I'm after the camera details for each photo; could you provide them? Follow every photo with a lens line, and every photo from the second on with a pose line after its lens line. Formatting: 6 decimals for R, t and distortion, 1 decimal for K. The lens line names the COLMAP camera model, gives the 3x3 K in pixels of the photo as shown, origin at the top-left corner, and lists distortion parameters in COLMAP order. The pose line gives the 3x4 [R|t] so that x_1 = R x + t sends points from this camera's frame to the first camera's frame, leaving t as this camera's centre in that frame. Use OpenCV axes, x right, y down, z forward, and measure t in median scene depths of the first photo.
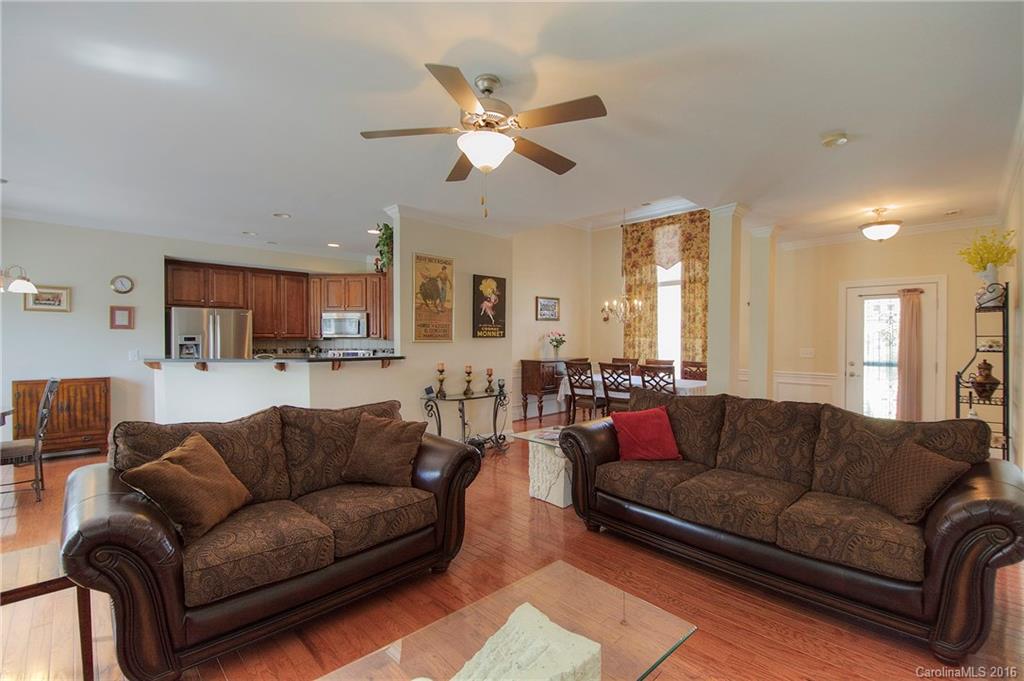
lens RADIAL K [[442.6, 0, 514.2], [0, 442.6, 343.8], [0, 0, 1]] dist [0.000248, -0.013798]
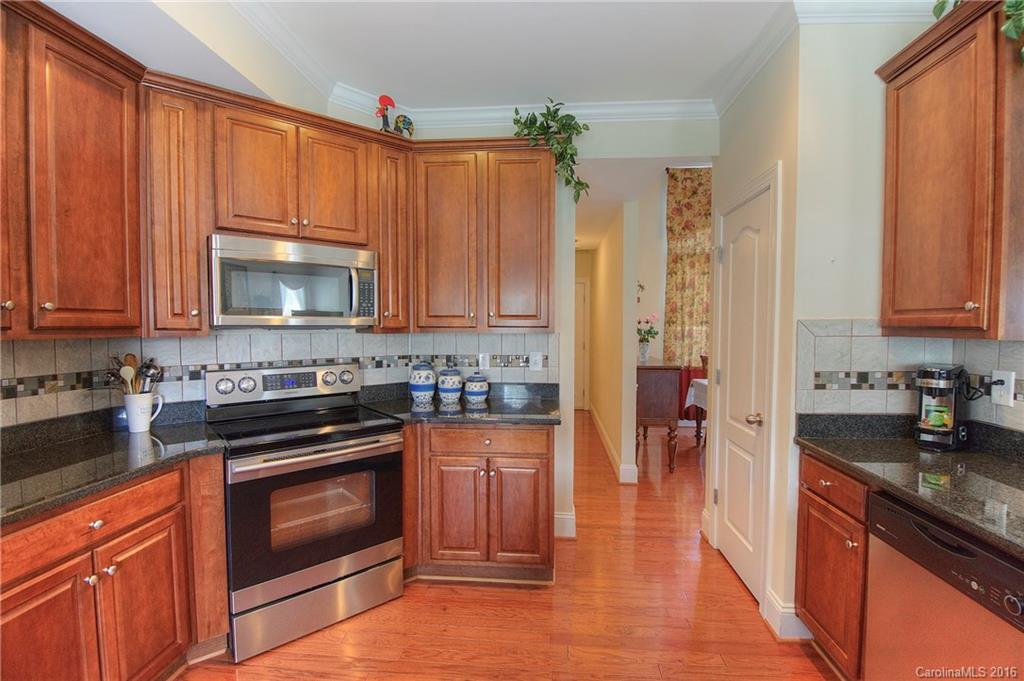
lens RADIAL K [[454.1, 0, 512.7], [0, 454.1, 342.8], [0, 0, 1]] dist [0.001497, -0.013661]
pose [[0.759652, -0.024404, 0.649872, -0.624316], [0.006959, 0.999543, 0.029400, -0.014974], [-0.650293, -0.017811, 0.759475, 0.882742]]
